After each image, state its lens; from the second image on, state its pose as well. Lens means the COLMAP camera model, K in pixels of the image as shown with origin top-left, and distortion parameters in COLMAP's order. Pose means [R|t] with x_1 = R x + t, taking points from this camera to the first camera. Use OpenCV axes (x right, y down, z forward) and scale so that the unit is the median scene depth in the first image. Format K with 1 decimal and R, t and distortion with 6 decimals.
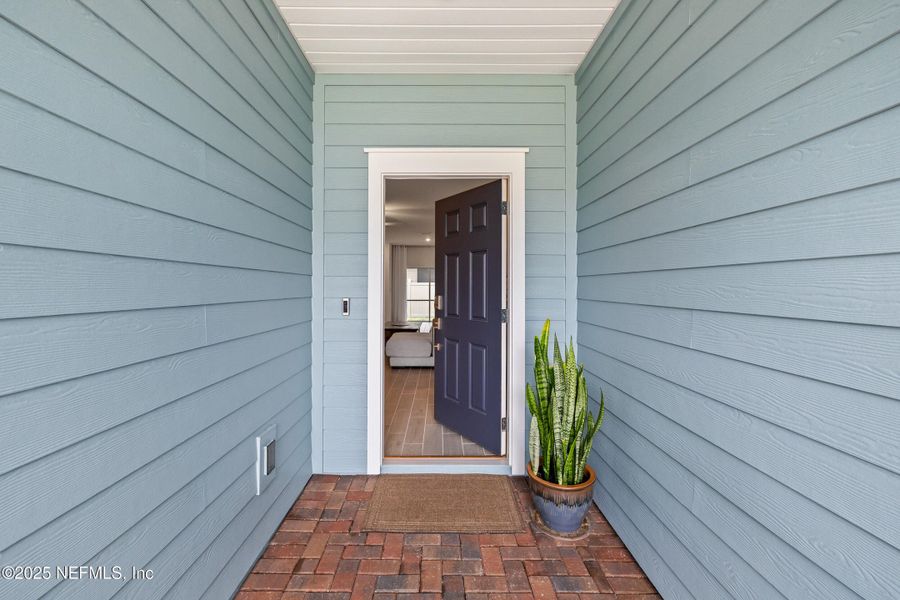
lens RADIAL K [[378.7, 0, 444.3], [0, 378.7, 289.8], [0, 0, 1]] dist [0.000065, -0.000025]
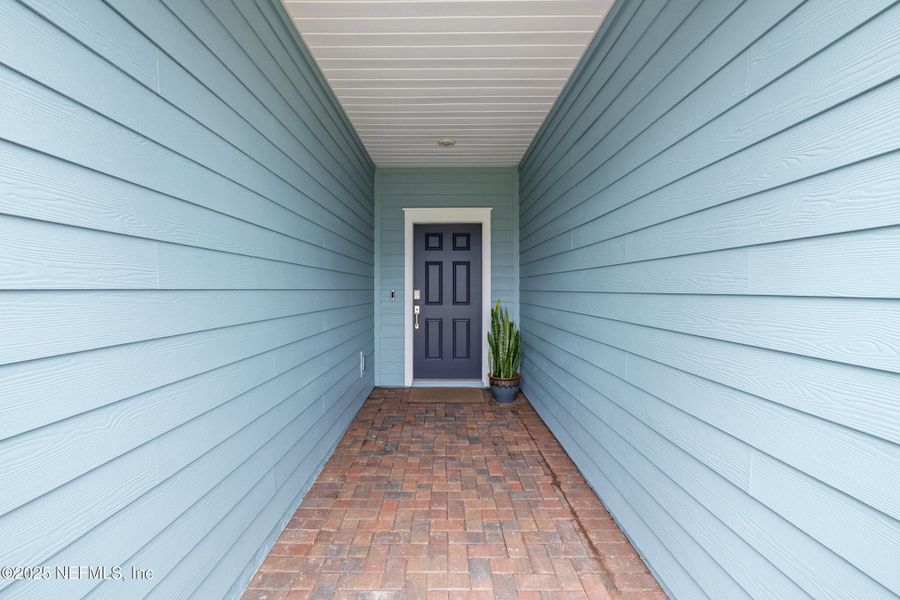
lens RADIAL K [[378.7, 0, 444.3], [0, 378.7, 289.8], [0, 0, 1]] dist [0.000065, -0.000025]
pose [[0.999968, -0.003649, -0.007171, 0.001341], [0.003833, 0.999660, 0.025806, -0.025070], [0.007074, -0.025833, 0.999641, -0.844499]]
